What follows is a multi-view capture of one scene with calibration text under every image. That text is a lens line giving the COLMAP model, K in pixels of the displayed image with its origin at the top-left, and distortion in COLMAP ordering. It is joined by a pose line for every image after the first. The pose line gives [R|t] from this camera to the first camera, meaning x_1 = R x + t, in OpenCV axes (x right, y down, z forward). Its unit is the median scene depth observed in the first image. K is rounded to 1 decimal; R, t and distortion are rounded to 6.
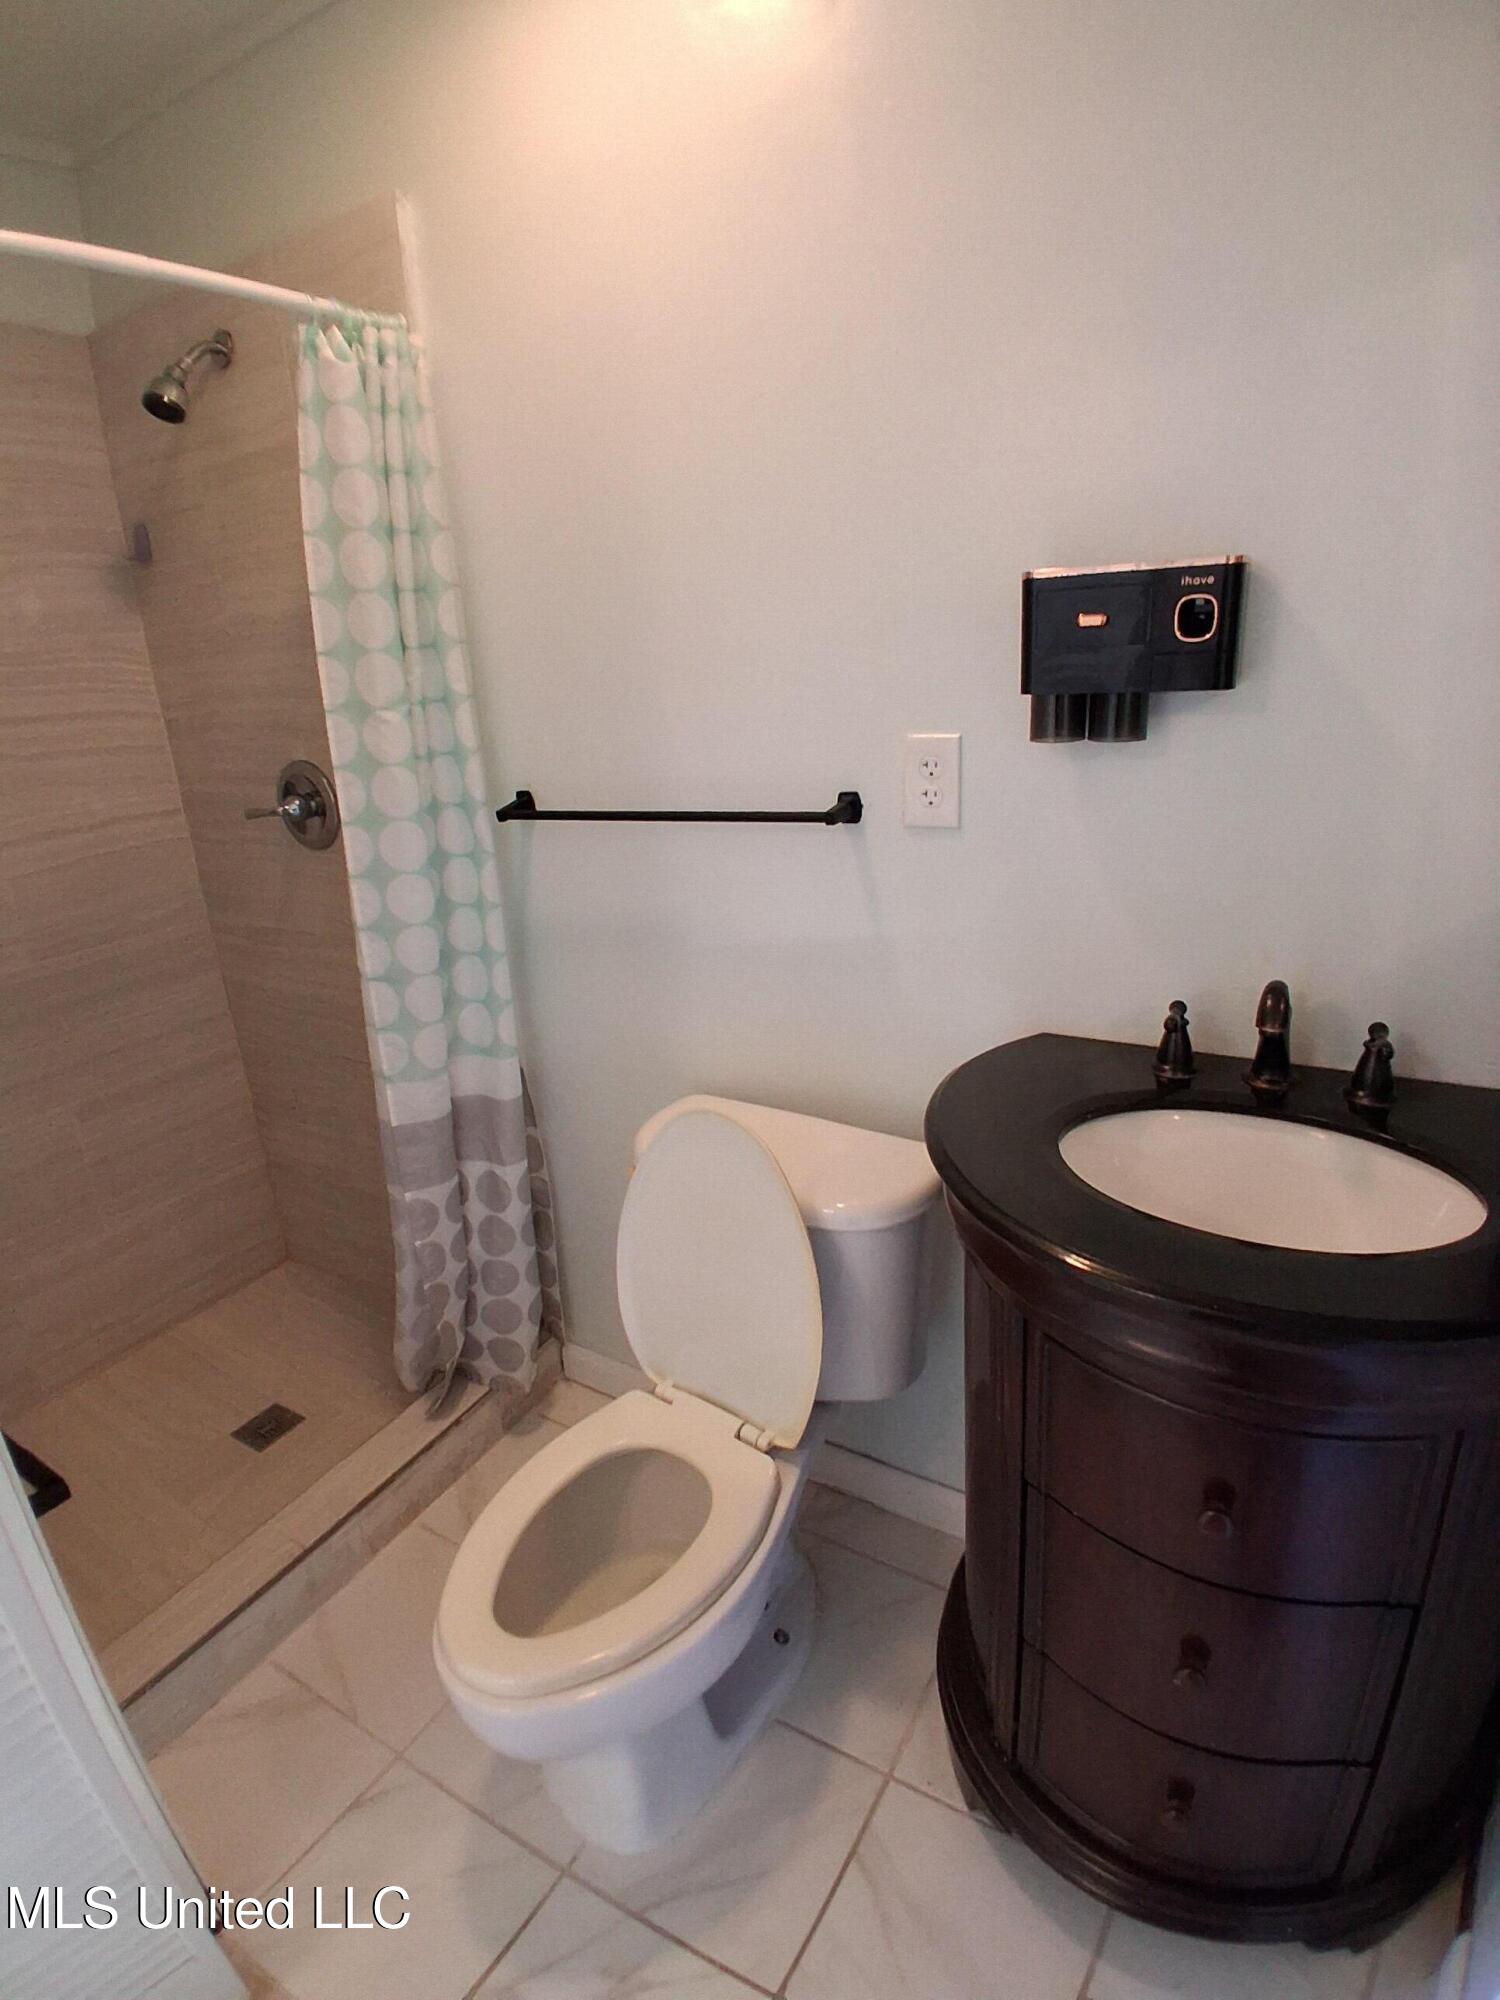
lens RADIAL K [[1001.2, 0, 750.0], [0, 1001.2, 1000.0], [0, 0, 1]] dist [-0.000656, -0.046703]
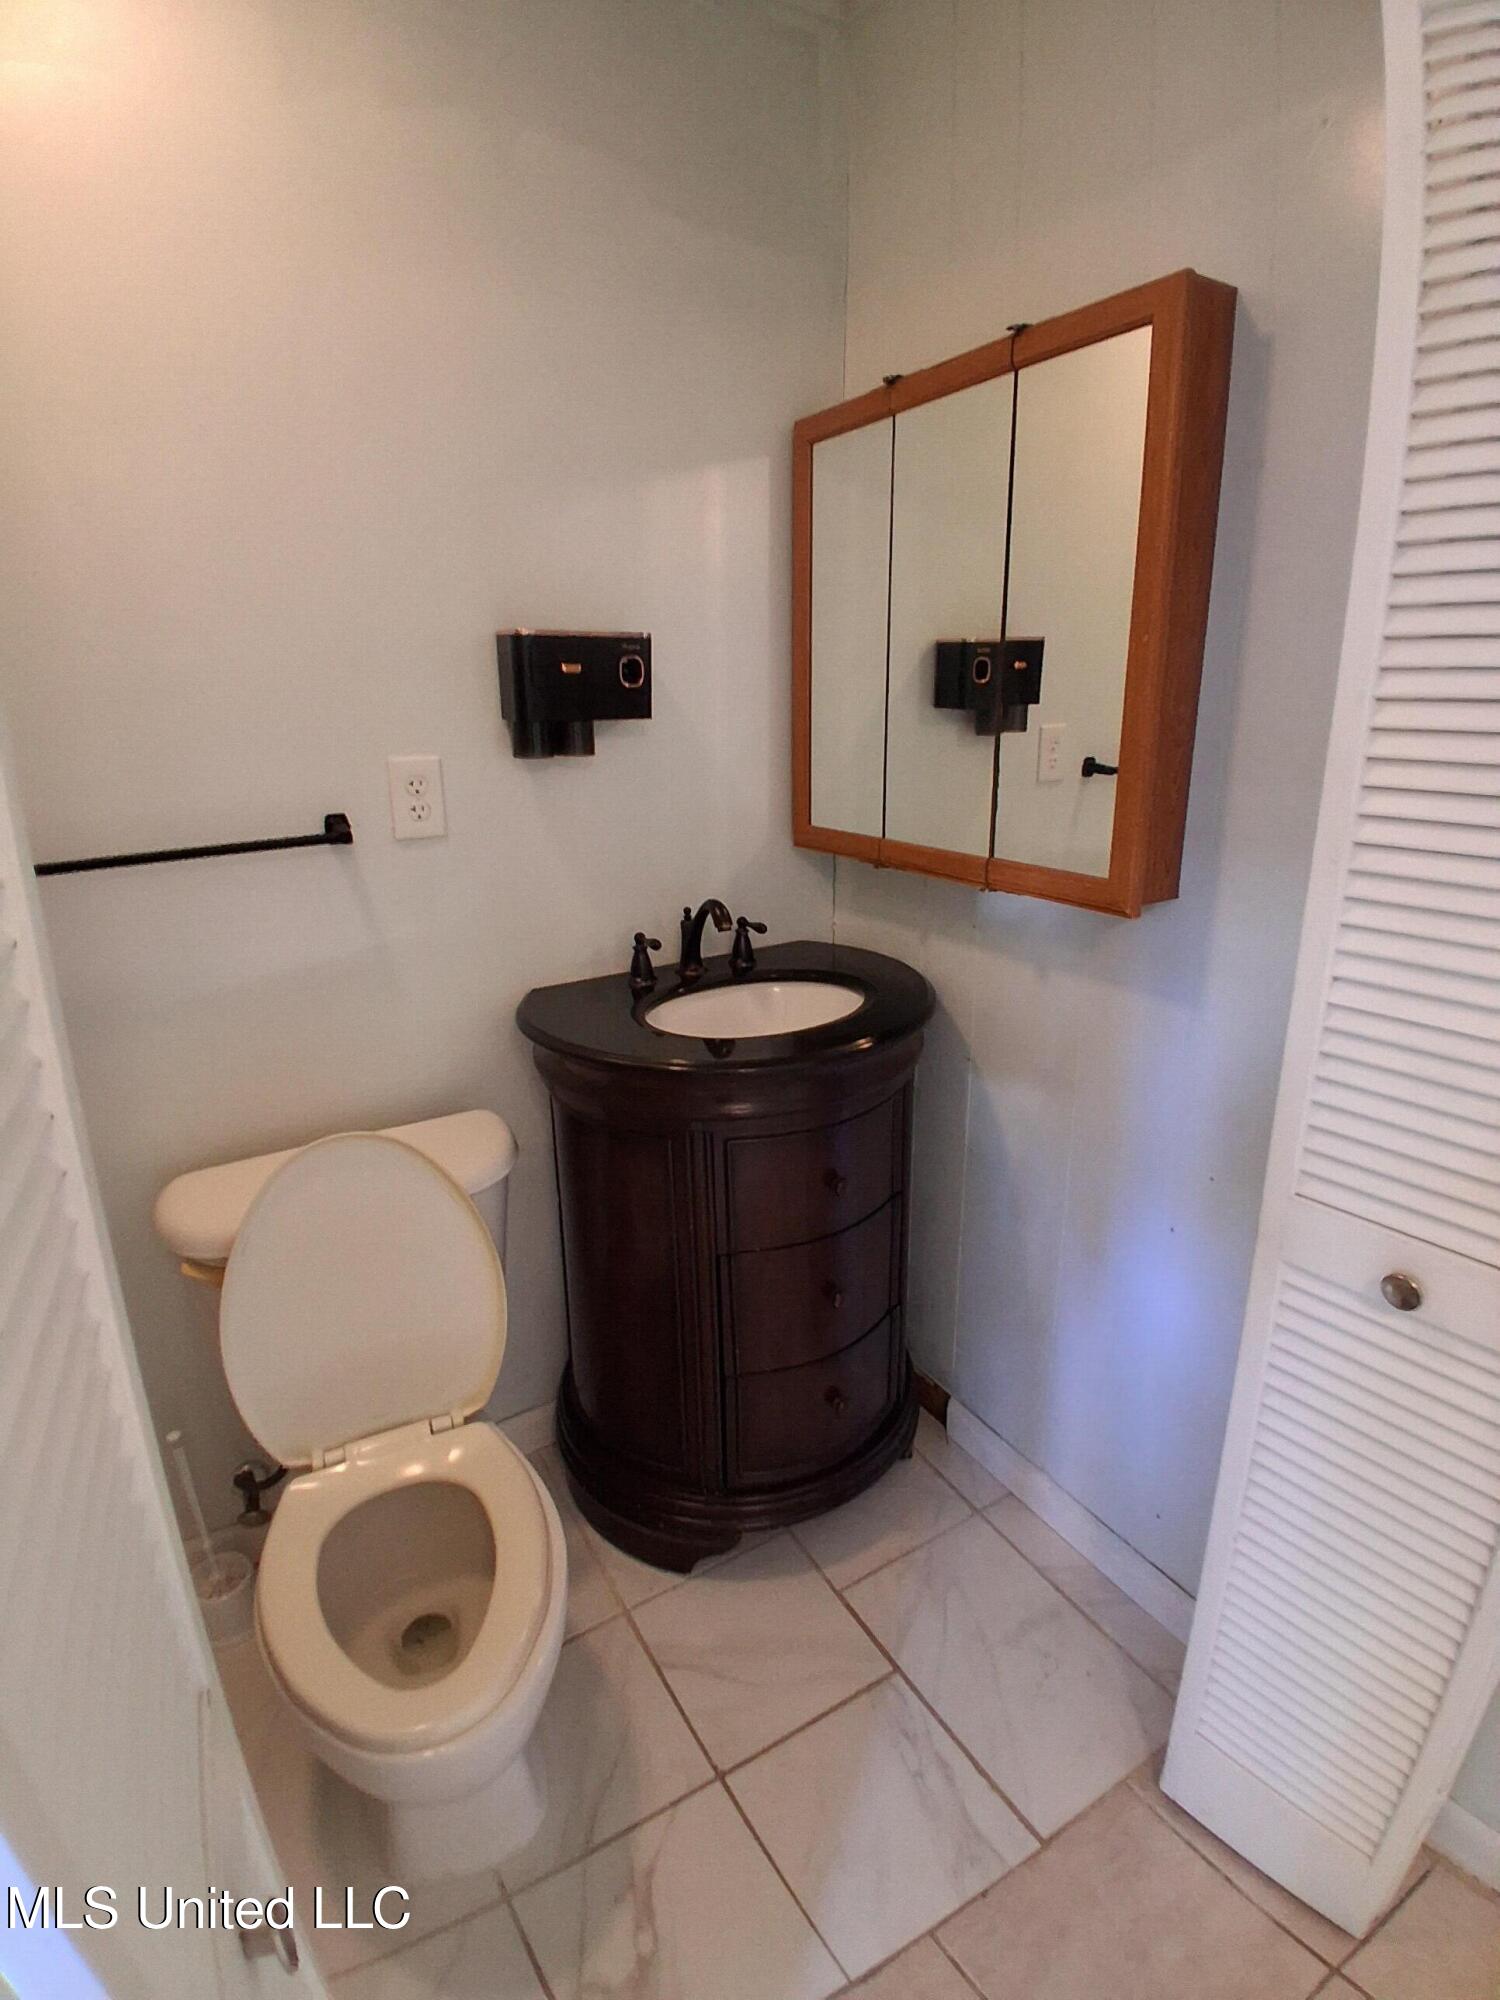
lens RADIAL K [[965.1, 0, 743.8], [0, 965.1, 994.7], [0, 0, 1]] dist [-0.069482, -0.000236]
pose [[0.482143, -0.212378, 0.849961, -0.678276], [0.263001, 0.960512, 0.090812, -0.001457], [-0.835684, 0.179756, 0.518960, 0.168627]]
